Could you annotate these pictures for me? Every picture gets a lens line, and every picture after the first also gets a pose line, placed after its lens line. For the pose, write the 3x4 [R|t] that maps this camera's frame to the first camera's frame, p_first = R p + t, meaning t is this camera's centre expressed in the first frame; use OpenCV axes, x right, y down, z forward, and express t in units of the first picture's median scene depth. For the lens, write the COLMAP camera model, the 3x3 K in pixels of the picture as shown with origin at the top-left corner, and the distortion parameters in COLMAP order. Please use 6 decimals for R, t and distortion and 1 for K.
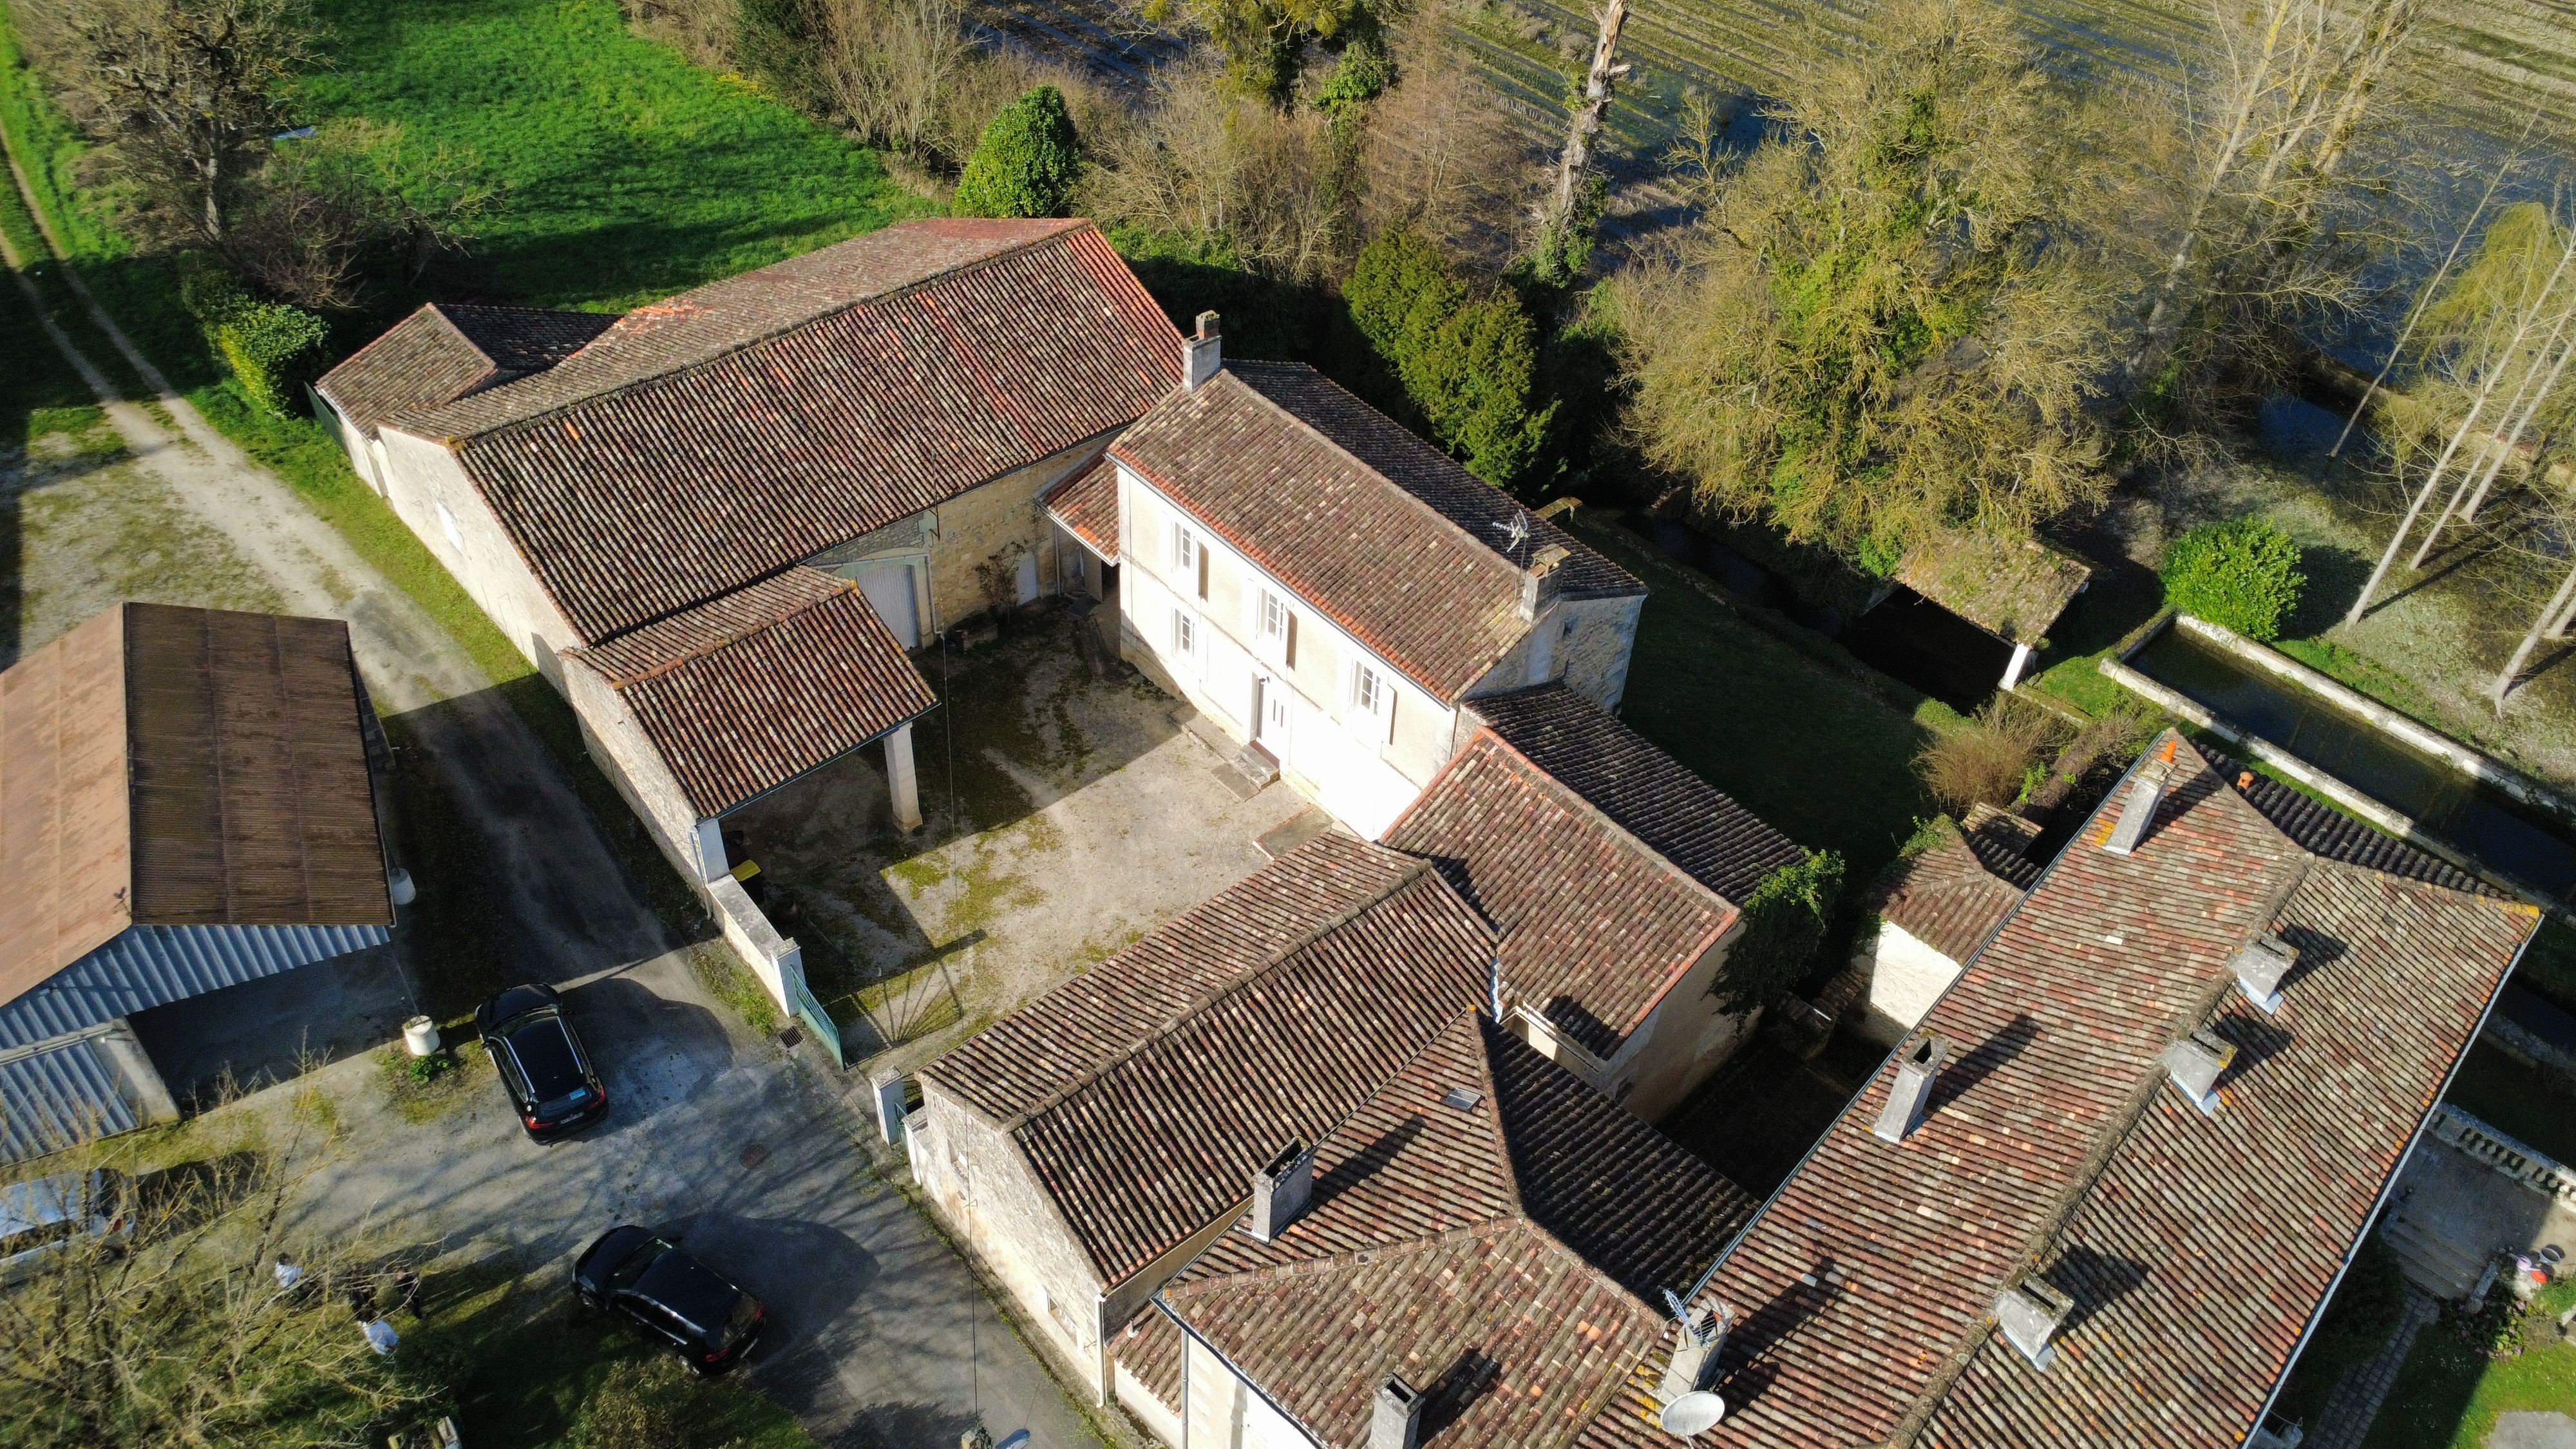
lens RADIAL K [[1876.2, 0, 1281.5], [0, 1876.2, 720.8], [0, 0, 1]] dist [0.000544, -0.000875]
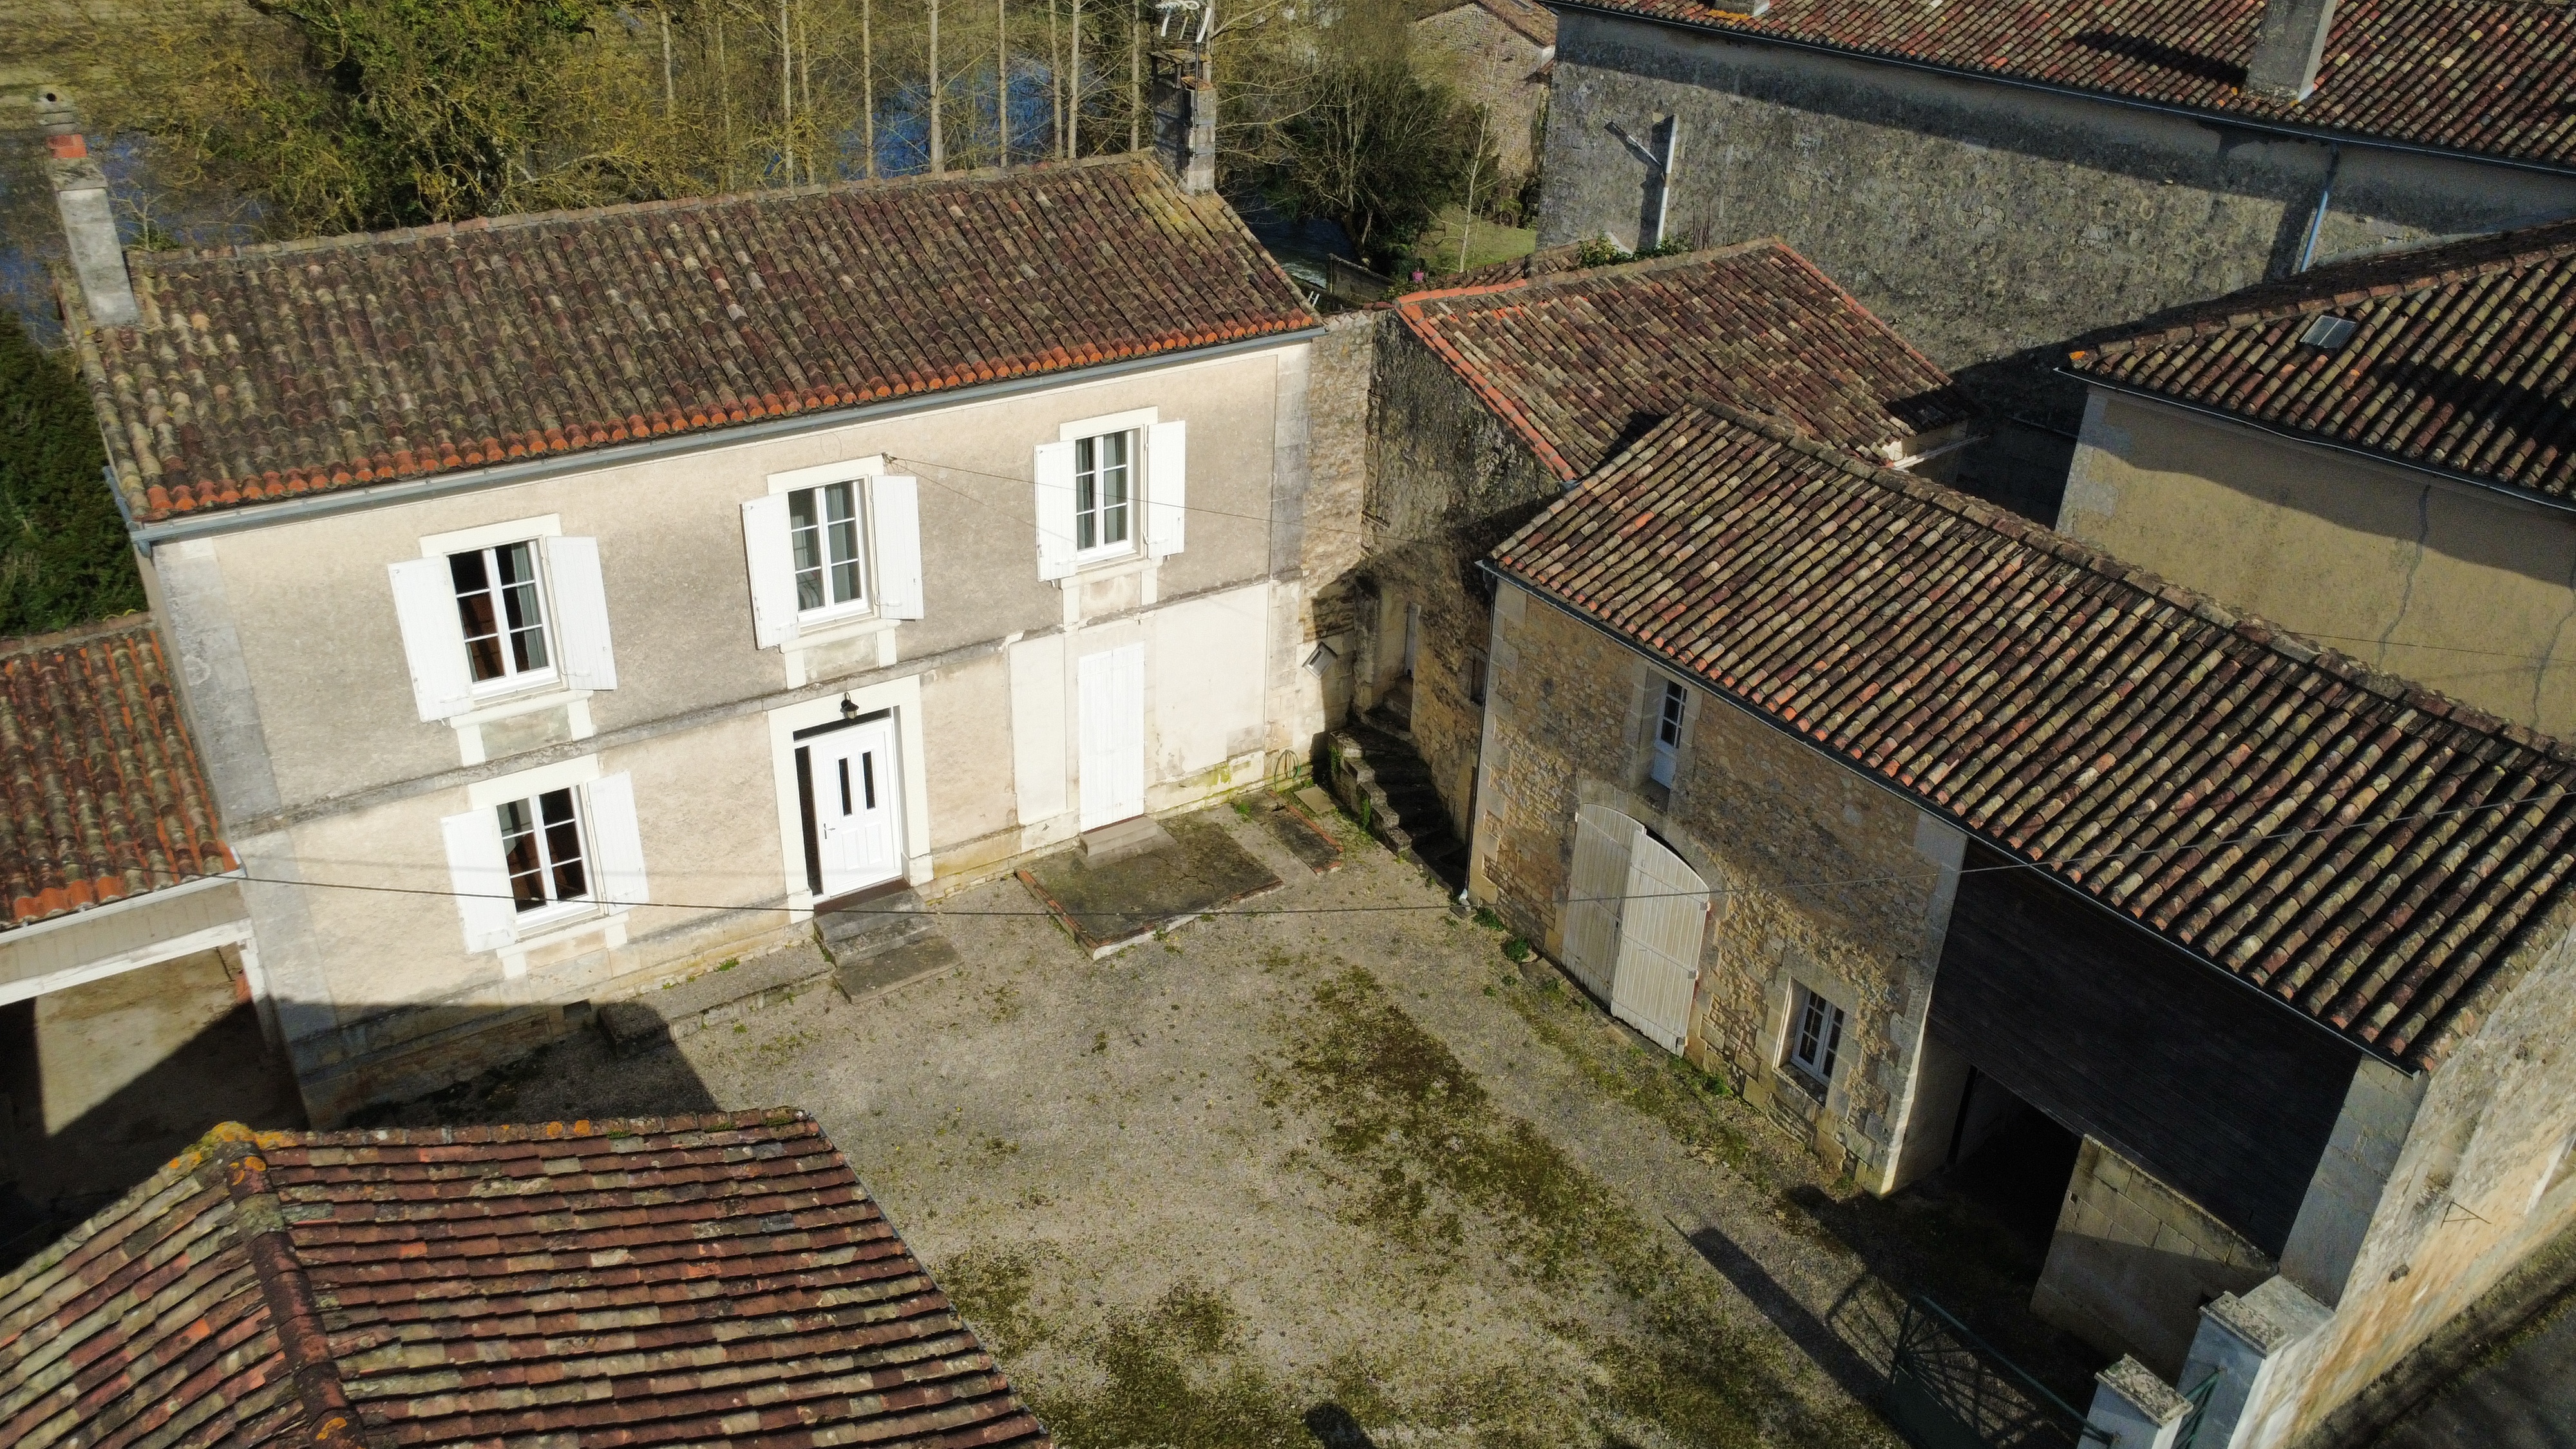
lens RADIAL K [[1876.2, 0, 1281.5], [0, 1876.2, 720.8], [0, 0, 1]] dist [0.000544, -0.000875]
pose [[0.110744, -0.502665, 0.857359, -0.376444], [0.642617, 0.694287, 0.324051, -0.096589], [-0.758142, 0.515067, 0.399909, 0.729864]]
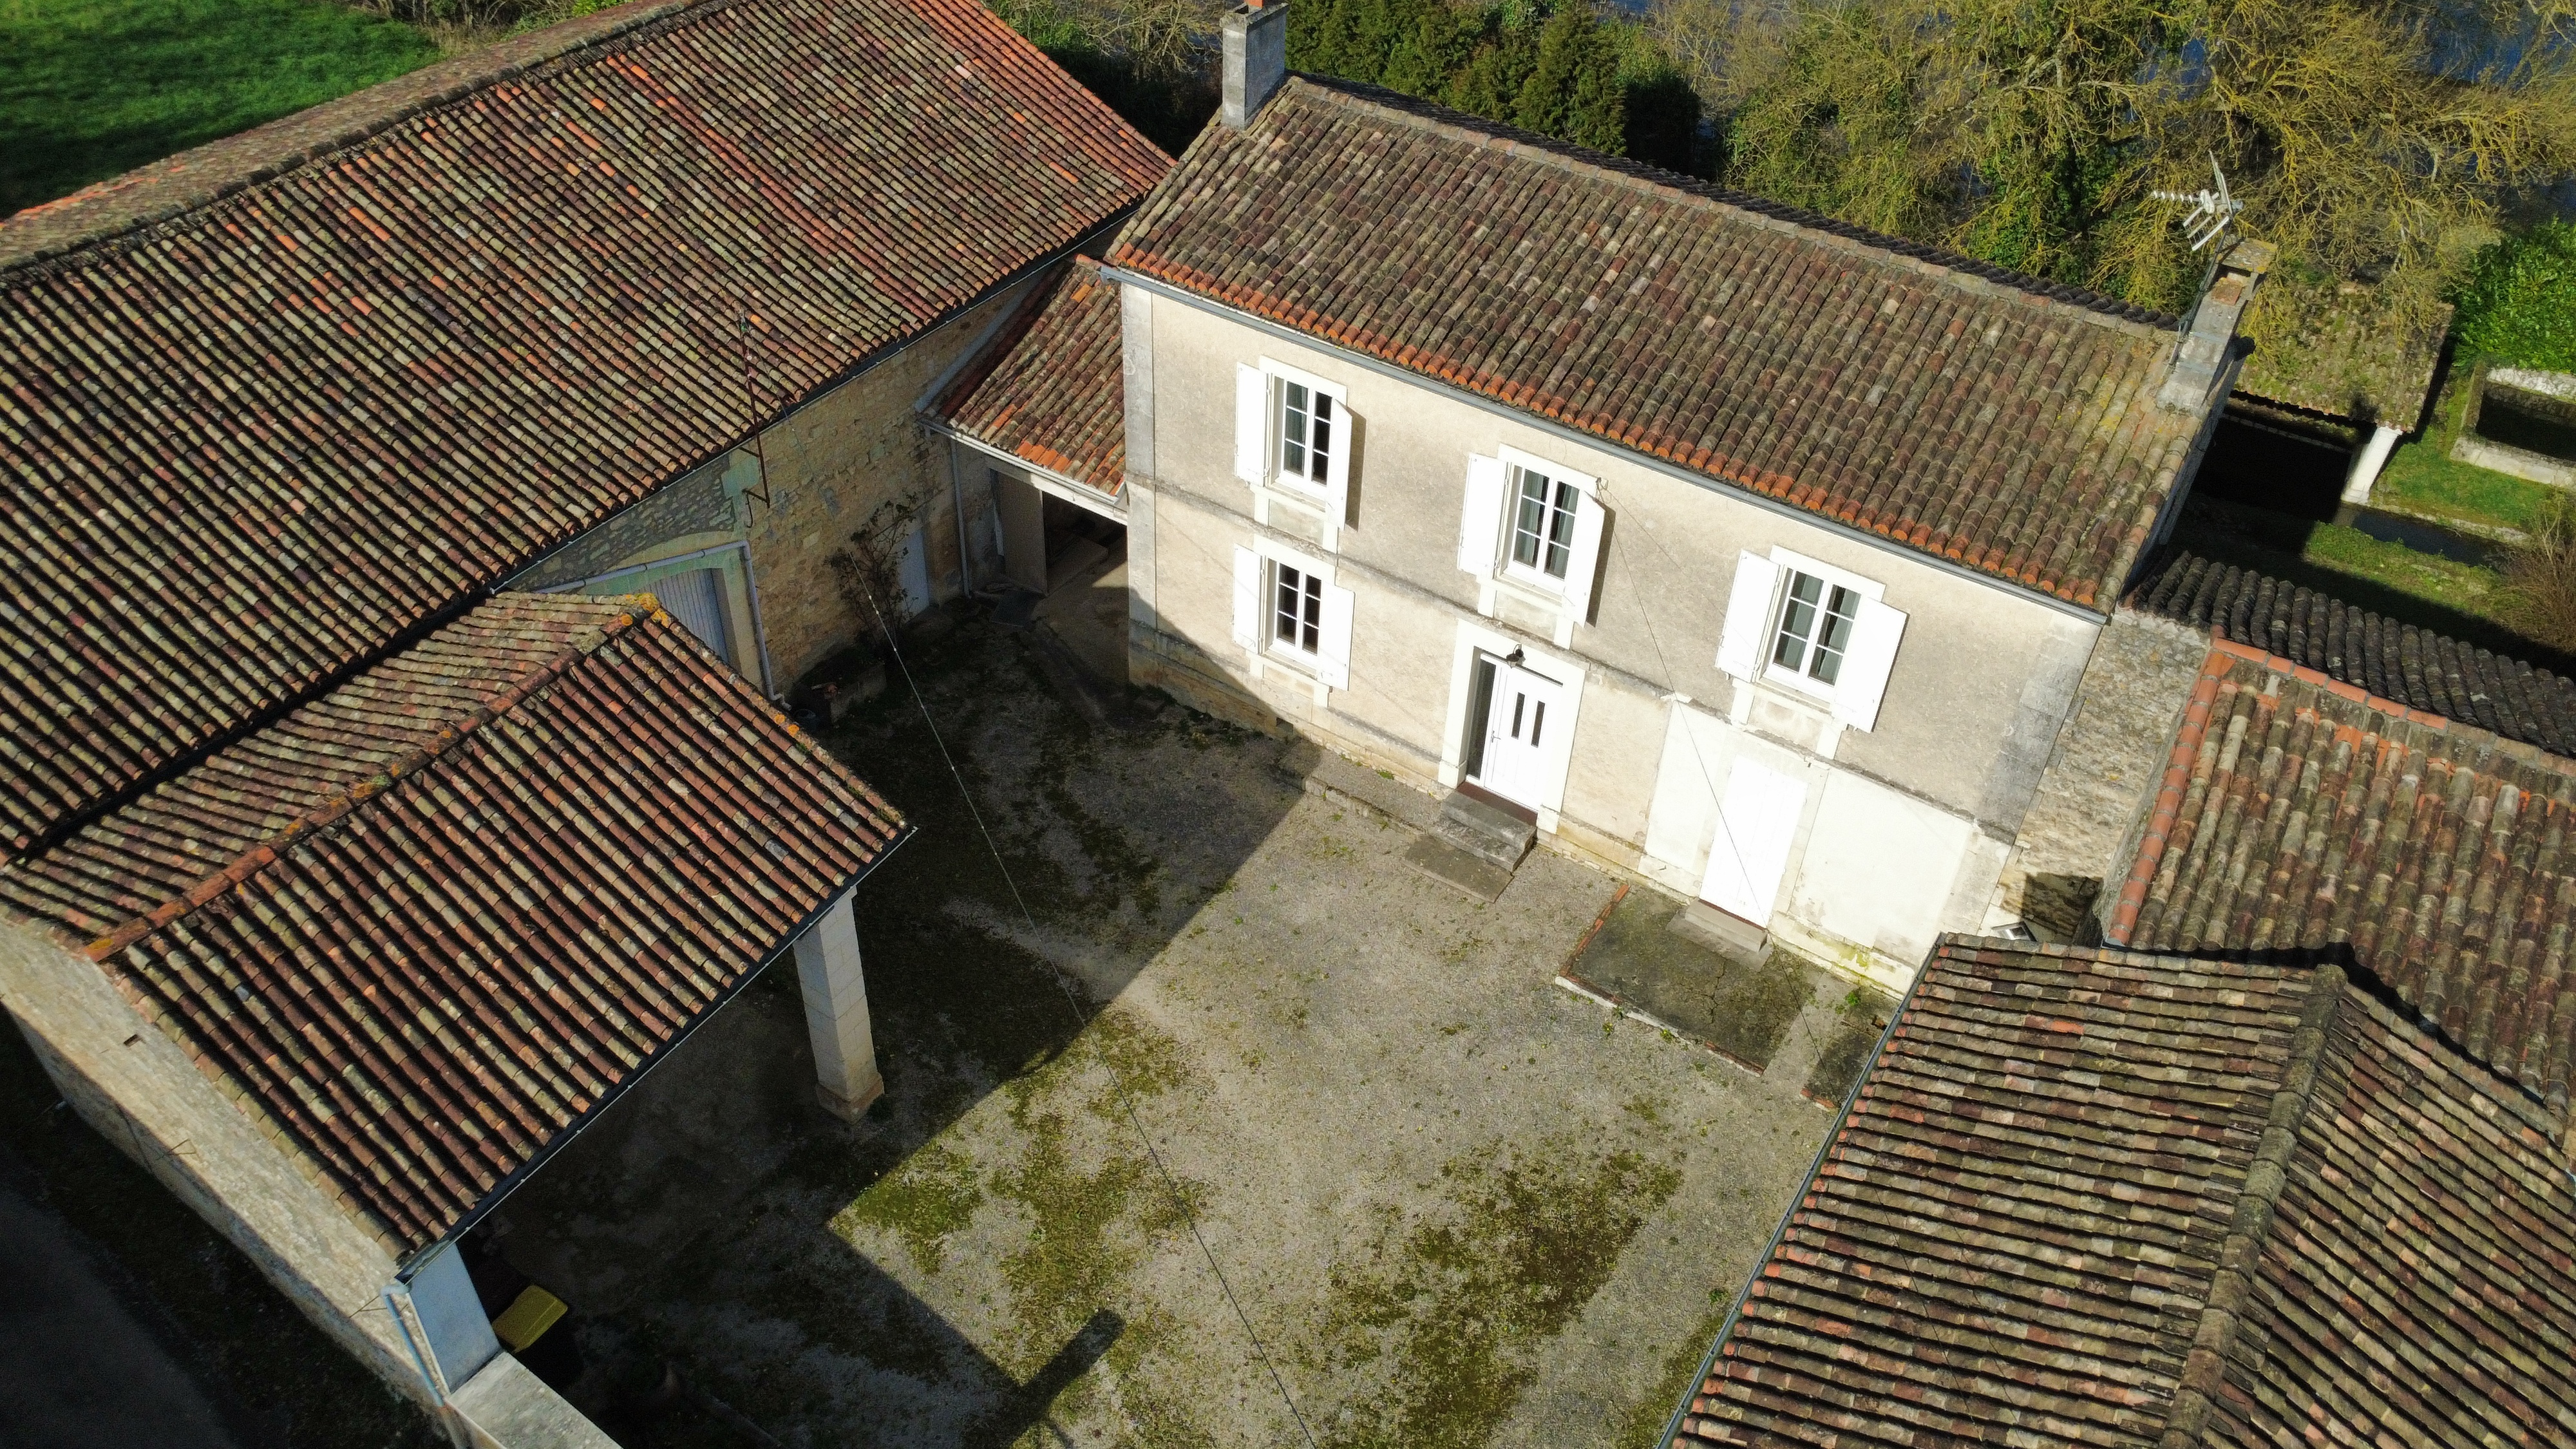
lens RADIAL K [[1877.1, 0, 1280.2], [0, 1877.1, 720.3], [0, 0, 1]] dist [0.002787, -0.002156]
pose [[0.961261, -0.184042, 0.205199, -0.172202], [0.187068, 0.982336, 0.004728, -0.018835], [-0.202444, 0.033841, 0.978709, 0.511825]]
